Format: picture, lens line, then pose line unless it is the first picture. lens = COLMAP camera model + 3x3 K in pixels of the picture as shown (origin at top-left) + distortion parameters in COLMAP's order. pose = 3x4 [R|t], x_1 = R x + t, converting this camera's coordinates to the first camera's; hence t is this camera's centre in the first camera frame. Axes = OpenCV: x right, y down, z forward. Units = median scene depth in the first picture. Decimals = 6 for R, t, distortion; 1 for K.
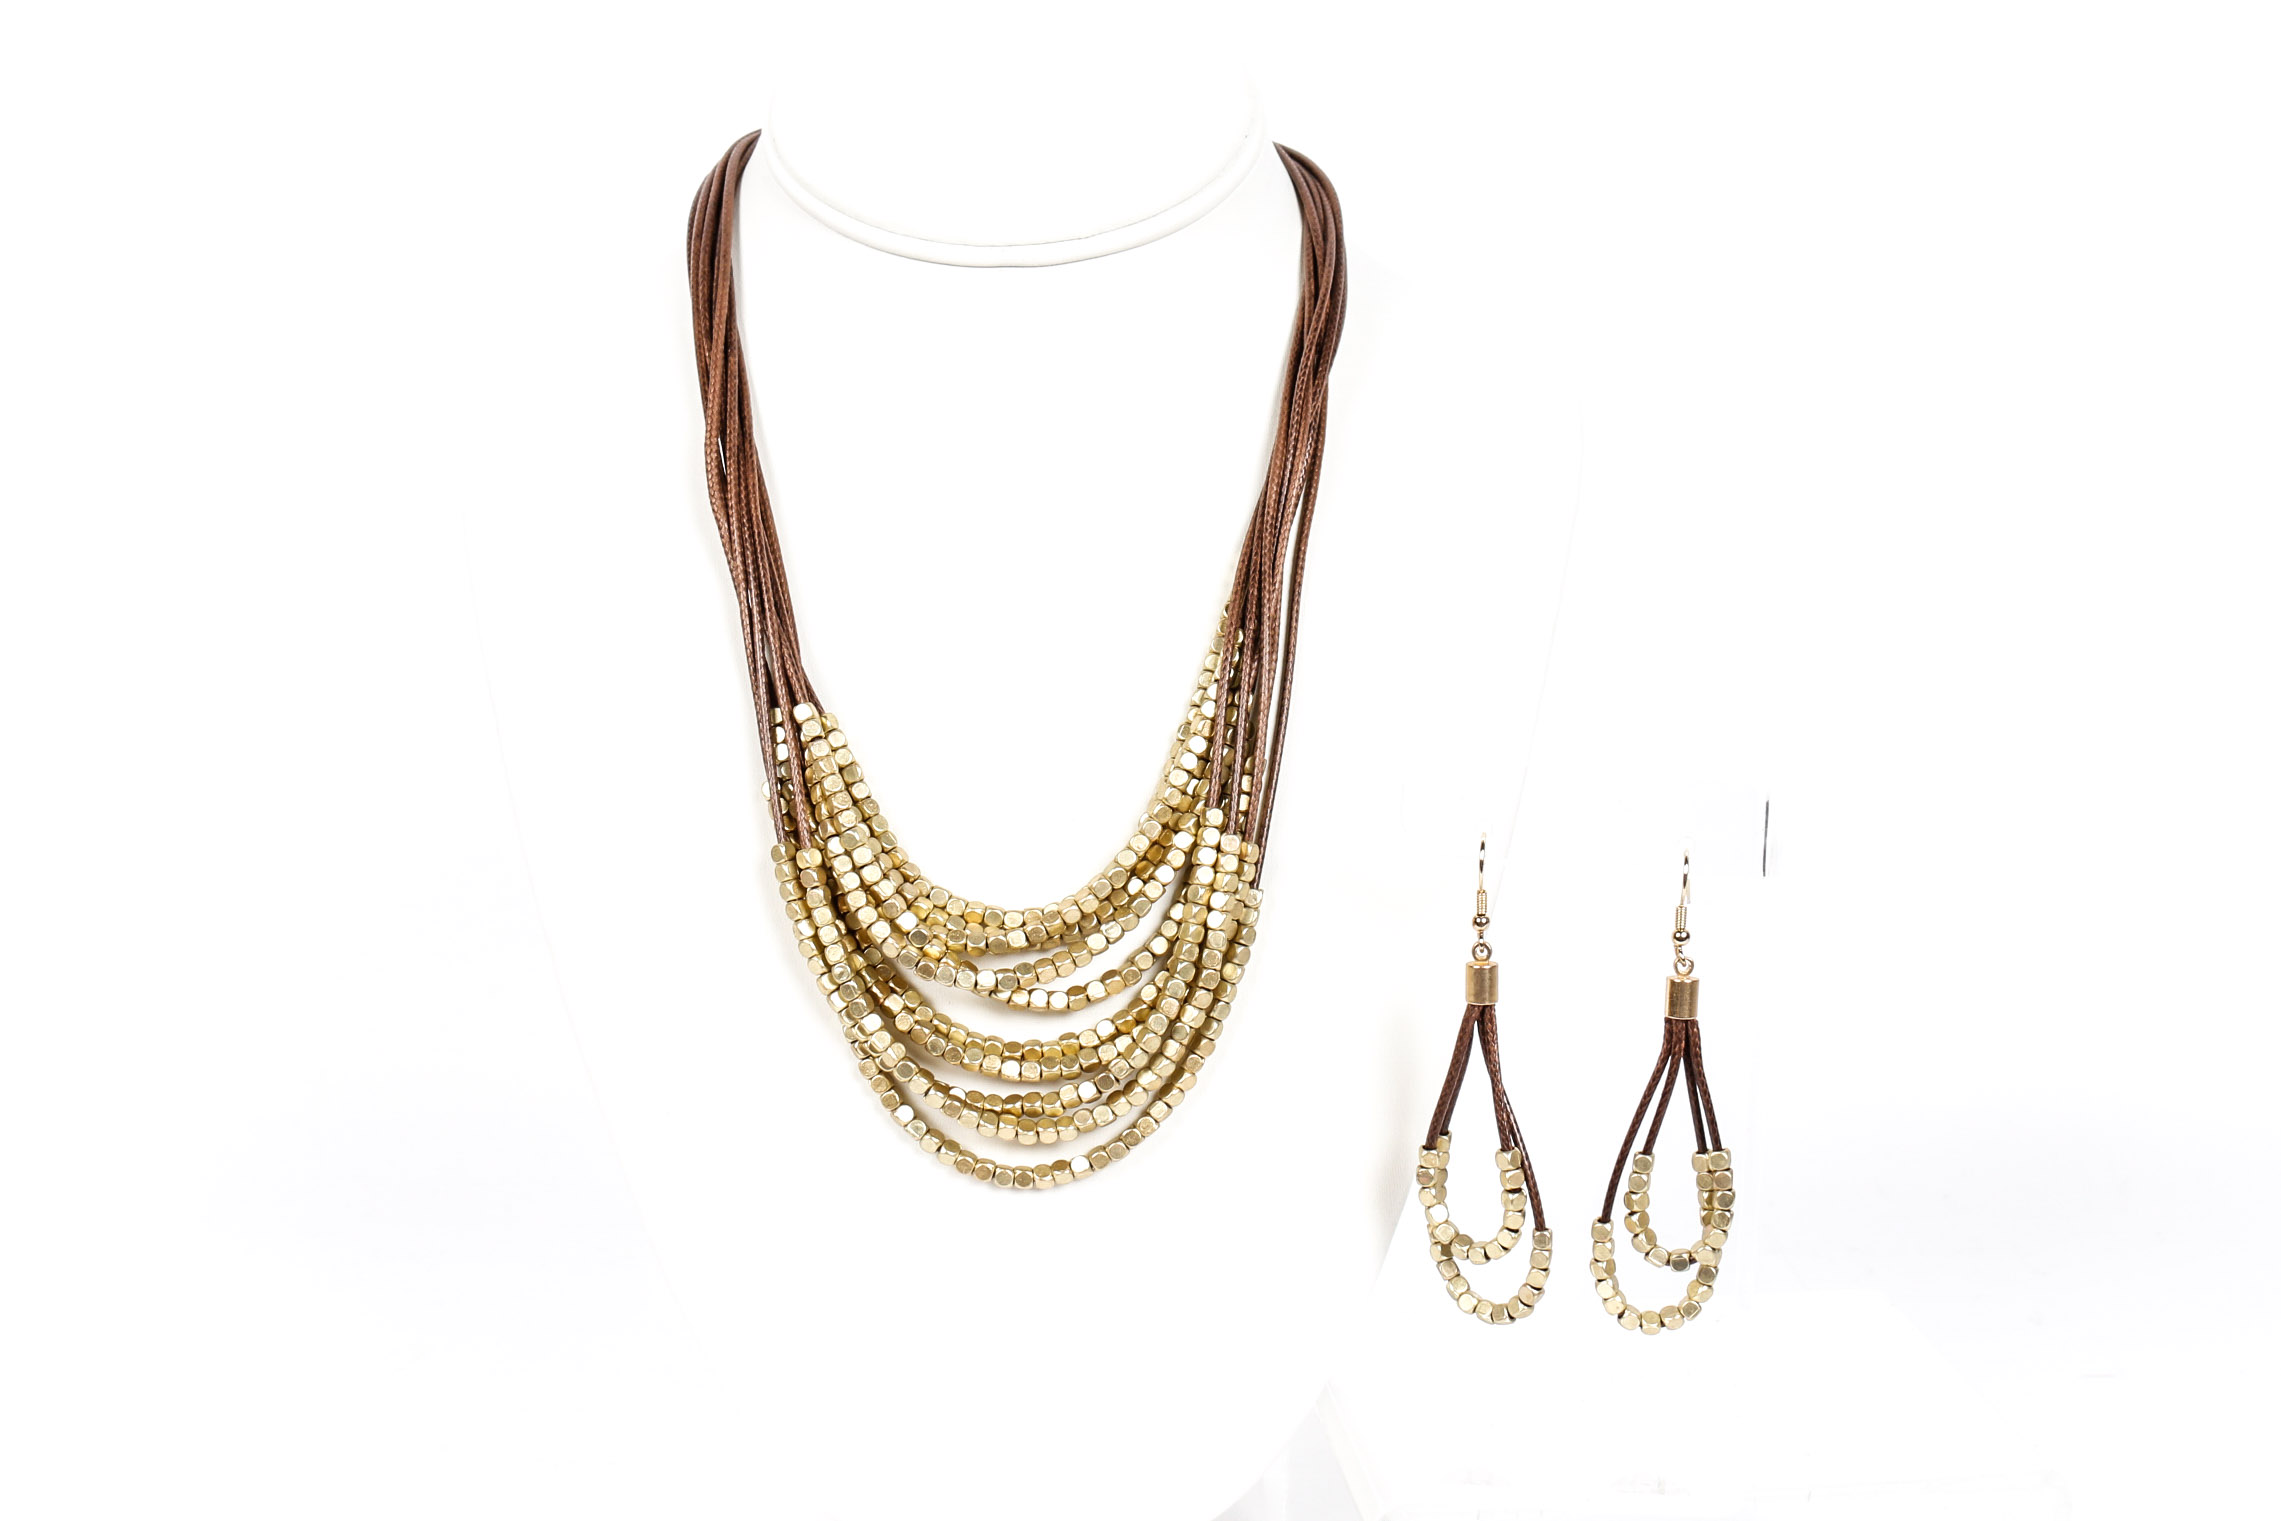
lens RADIAL K [[2933.6, 0, 1134.7], [0, 2933.6, 759.5], [0, 0, 1]] dist [-0.188677, 0.000000]
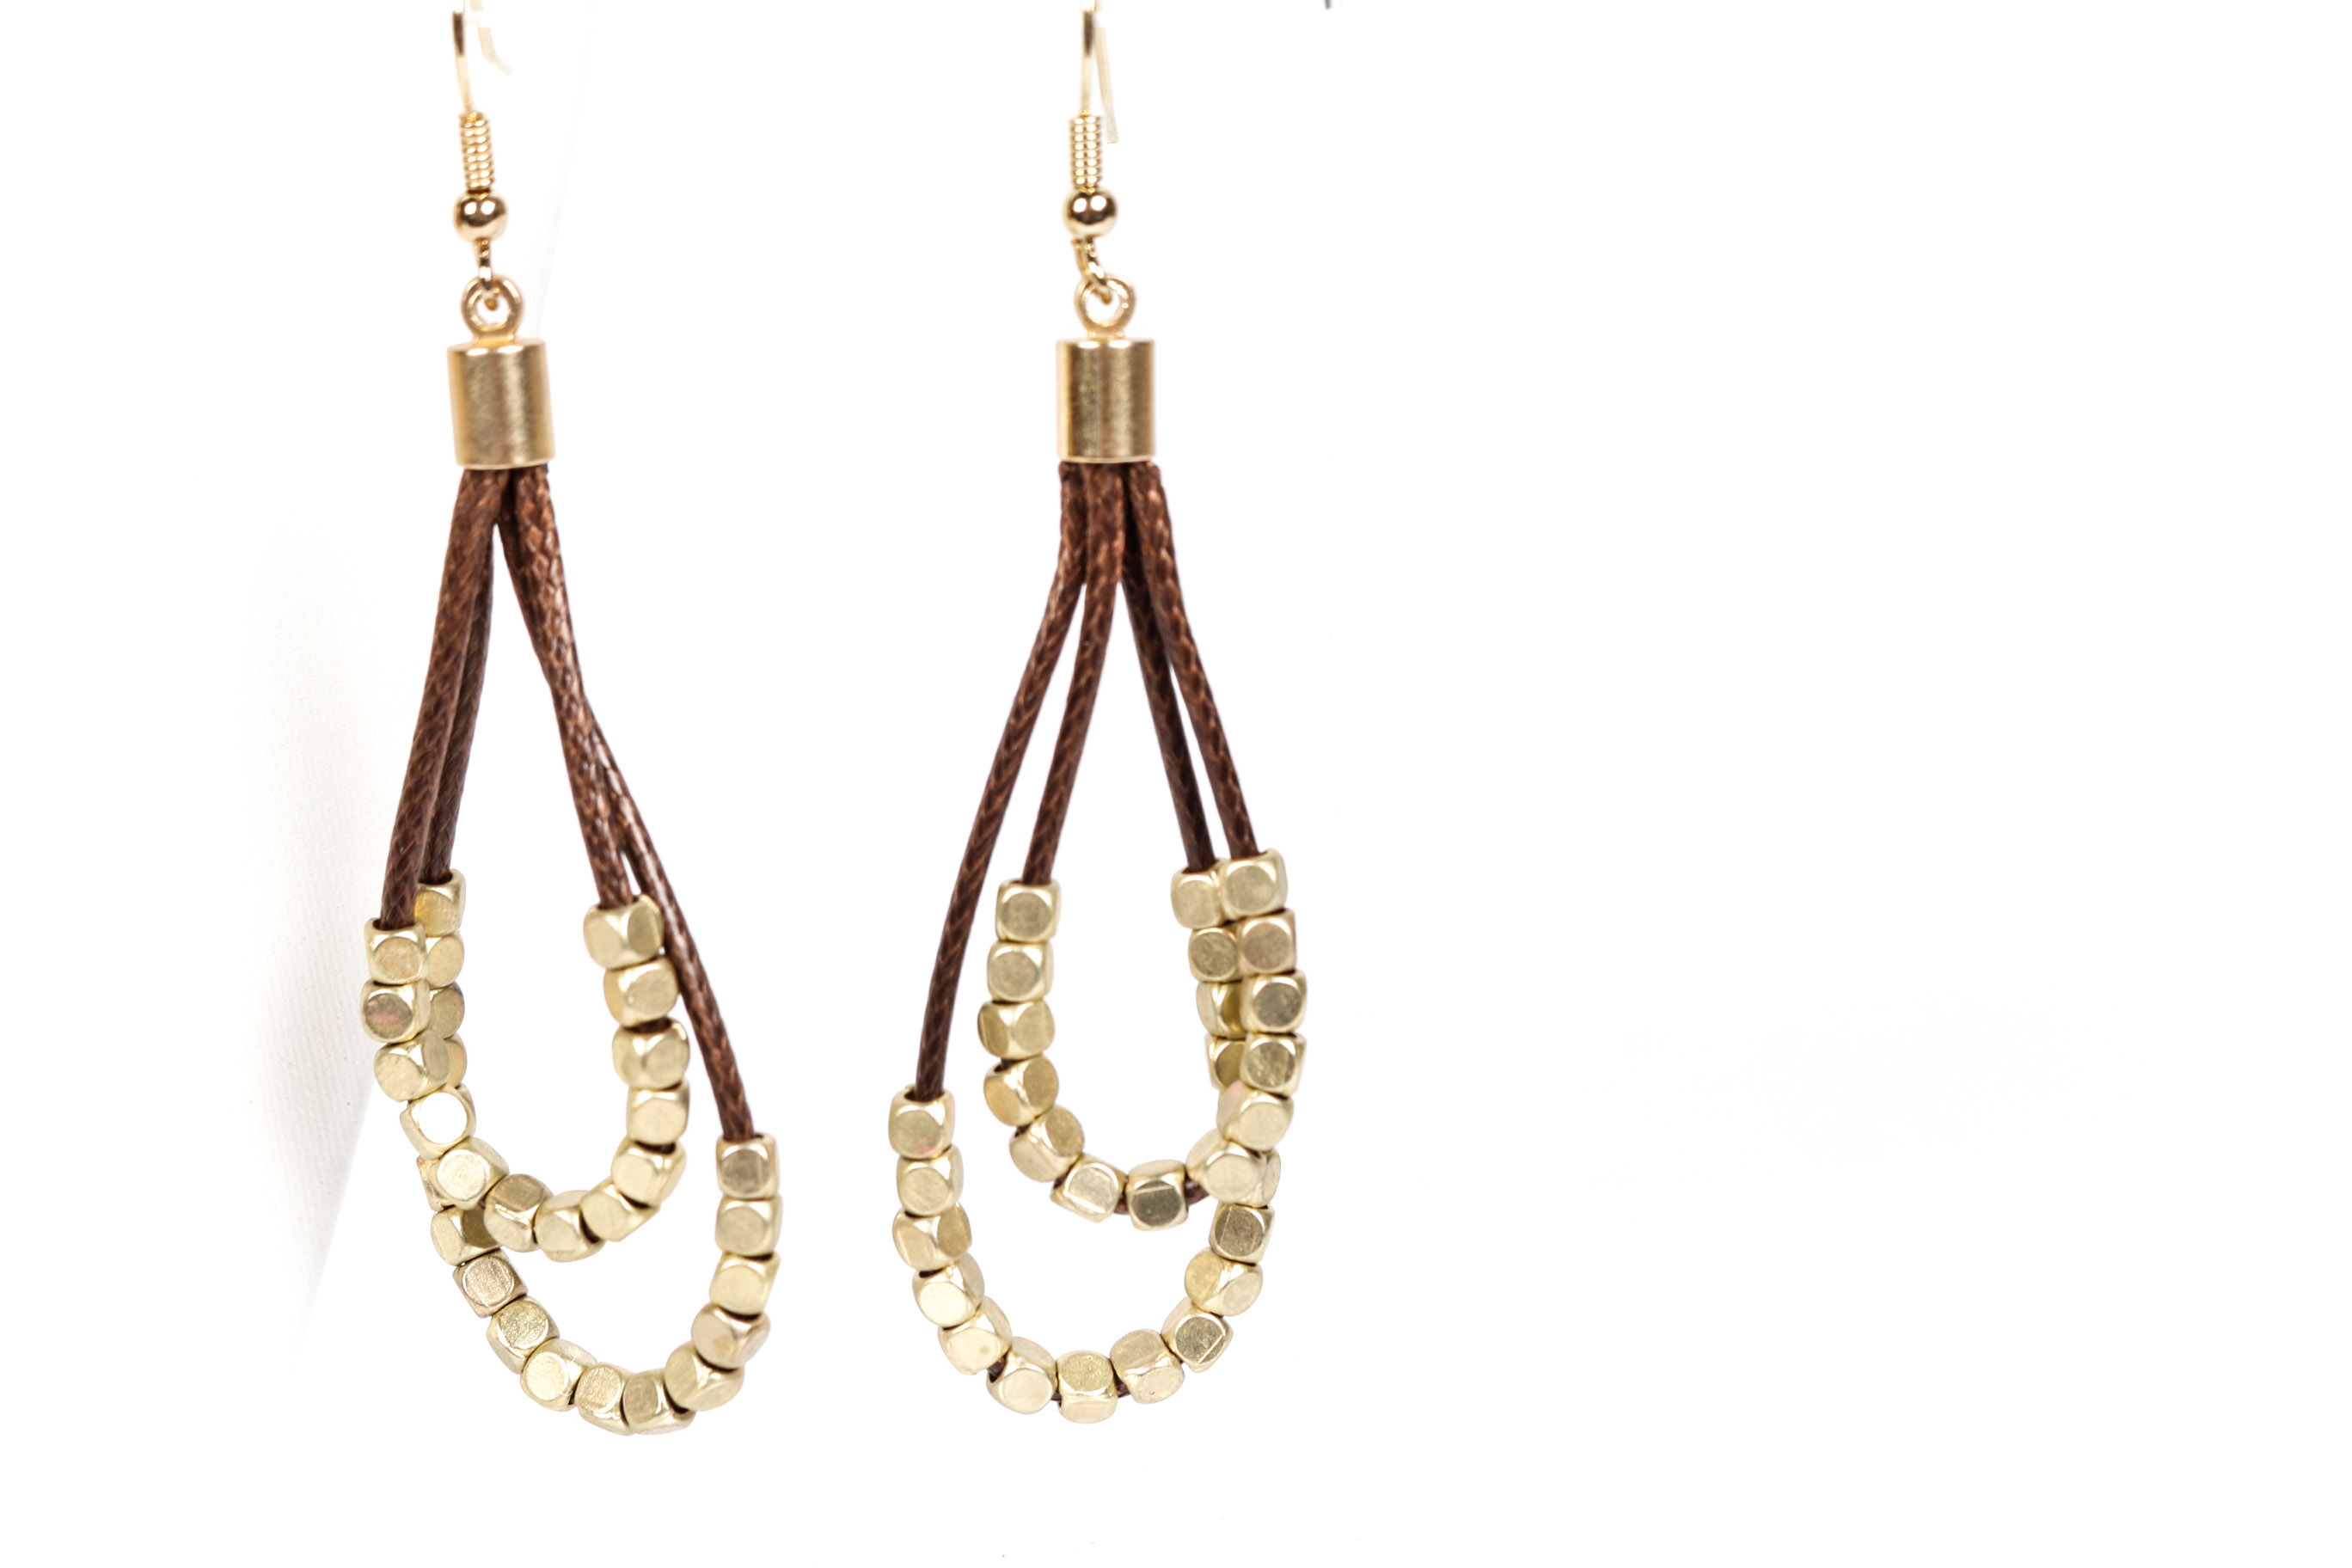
lens RADIAL K [[5458.6, 0, 1180.0], [0, 5458.6, 784.1], [0, 0, 1]] dist [0.308777, 0.000000]
pose [[0.979250, -0.075094, 0.188230, 0.074090], [0.060566, 0.994808, 0.081786, 0.073044], [-0.193395, -0.068688, 0.978714, 0.377451]]
